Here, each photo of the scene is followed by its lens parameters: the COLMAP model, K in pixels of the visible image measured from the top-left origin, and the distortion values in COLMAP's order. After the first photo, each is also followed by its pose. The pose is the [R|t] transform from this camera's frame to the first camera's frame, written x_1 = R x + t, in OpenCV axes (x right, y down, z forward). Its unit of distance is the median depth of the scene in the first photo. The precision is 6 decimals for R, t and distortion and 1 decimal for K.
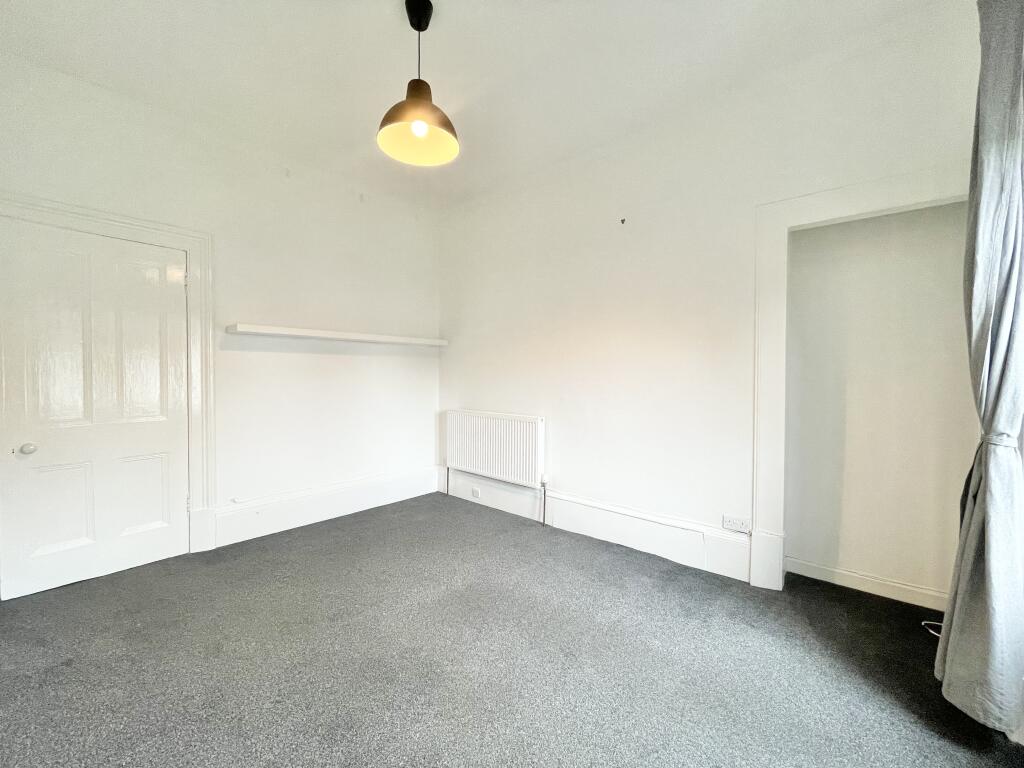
lens RADIAL K [[417.0, 0, 511.3], [0, 417.0, 381.0], [0, 0, 1]] dist [-0.002704, -0.000303]
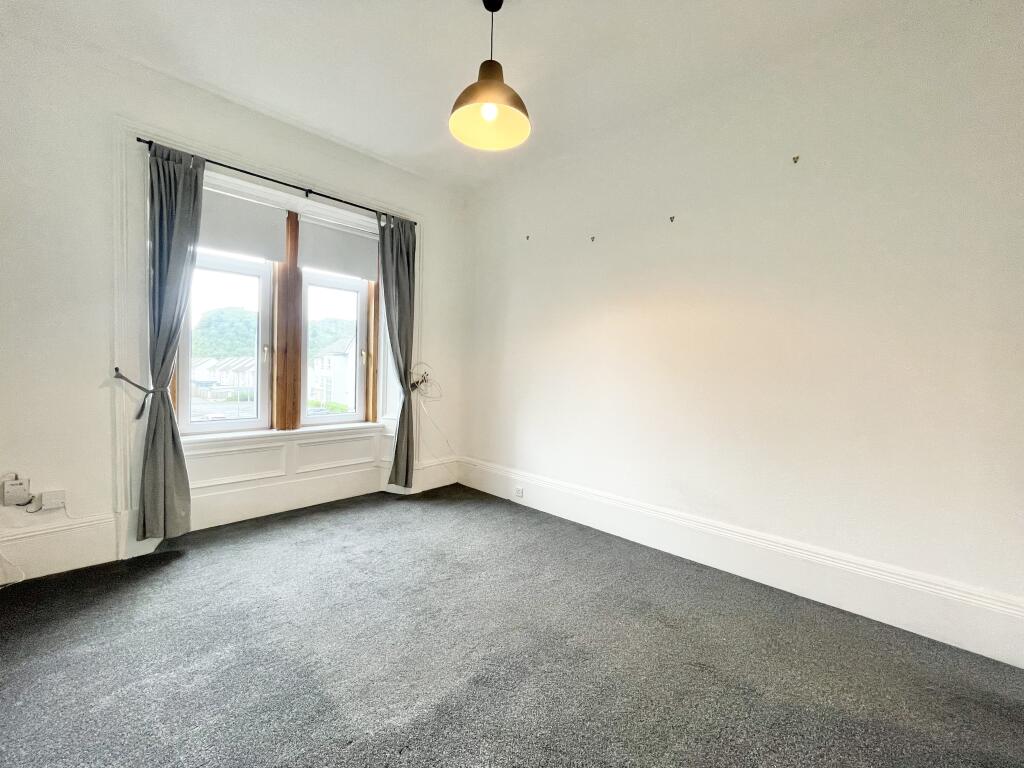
lens RADIAL K [[417.0, 0, 511.3], [0, 417.0, 381.0], [0, 0, 1]] dist [-0.002704, -0.000303]
pose [[-0.998963, -0.028289, 0.035683, -0.257959], [-0.026875, 0.998859, 0.039487, -0.013444], [-0.036760, 0.038487, -0.998583, 1.559510]]
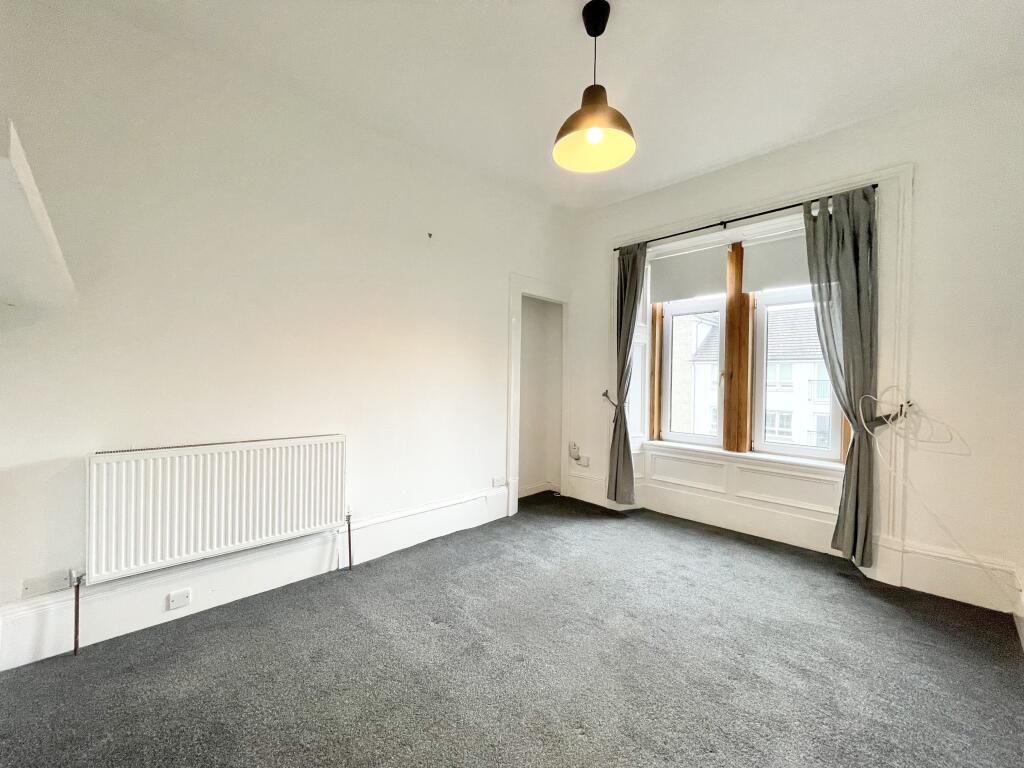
lens RADIAL K [[417.0, 0, 511.3], [0, 417.0, 381.0], [0, 0, 1]] dist [-0.002704, -0.000303]
pose [[0.058666, -0.009058, 0.998237, -0.950609], [-0.005058, 0.999943, 0.009371, -0.028927], [-0.998265, -0.005599, 0.058617, 0.885112]]
